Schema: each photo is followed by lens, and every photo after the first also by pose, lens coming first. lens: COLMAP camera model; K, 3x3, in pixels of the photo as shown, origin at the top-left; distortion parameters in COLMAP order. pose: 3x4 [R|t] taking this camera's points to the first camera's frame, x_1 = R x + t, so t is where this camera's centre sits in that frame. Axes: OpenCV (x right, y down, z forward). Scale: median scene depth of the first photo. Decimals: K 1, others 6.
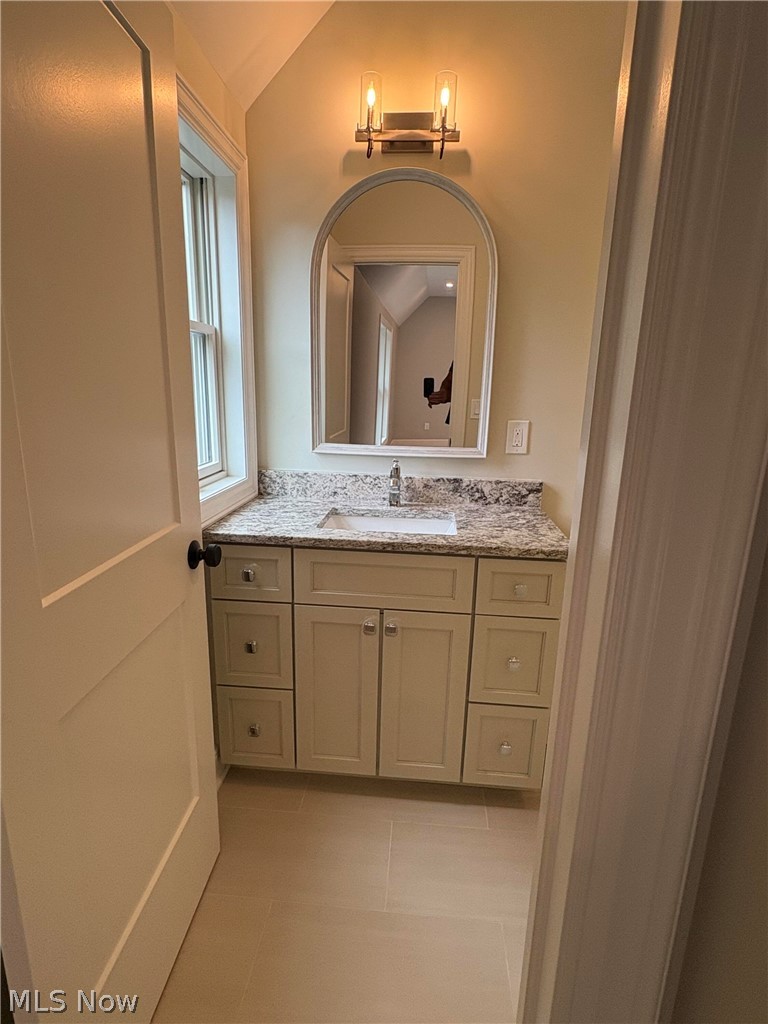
lens RADIAL K [[536.0, 0, 382.5], [0, 536.0, 511.0], [0, 0, 1]] dist [0.004198, -0.000964]
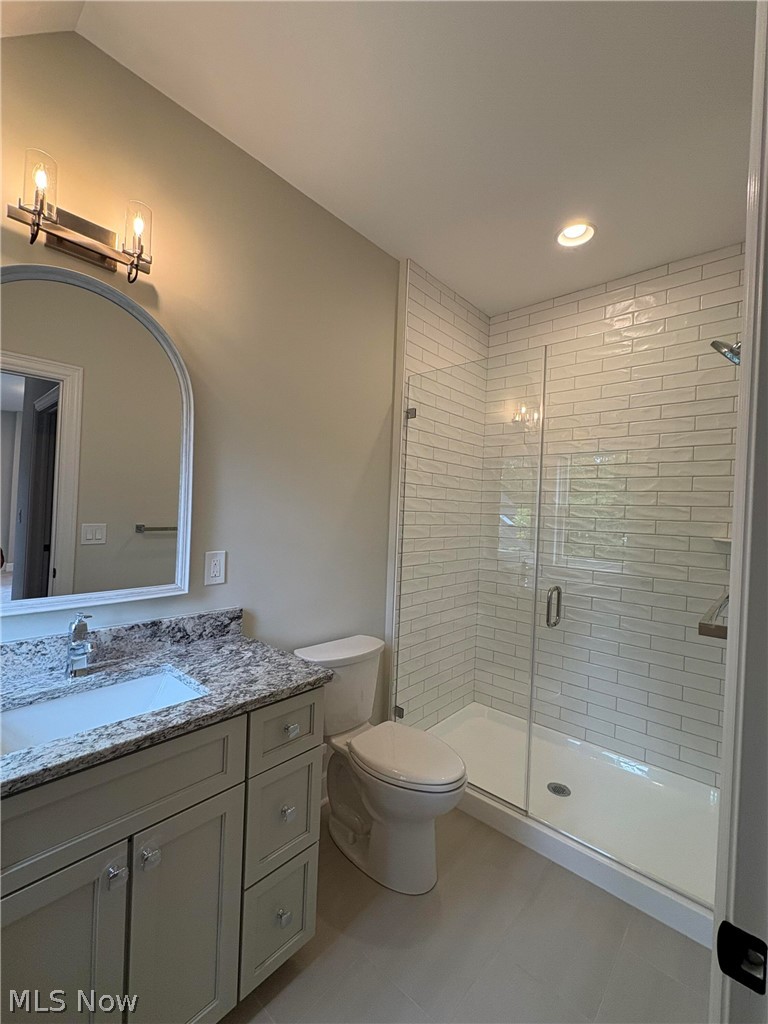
lens RADIAL K [[437.1, 0, 384.1], [0, 437.1, 513.2], [0, 0, 1]] dist [0.000680, 0.000359]
pose [[0.599696, -0.007406, 0.800194, -0.210141], [0.162268, 0.980308, -0.112537, -0.093982], [-0.783603, 0.197333, 0.589088, 0.252090]]
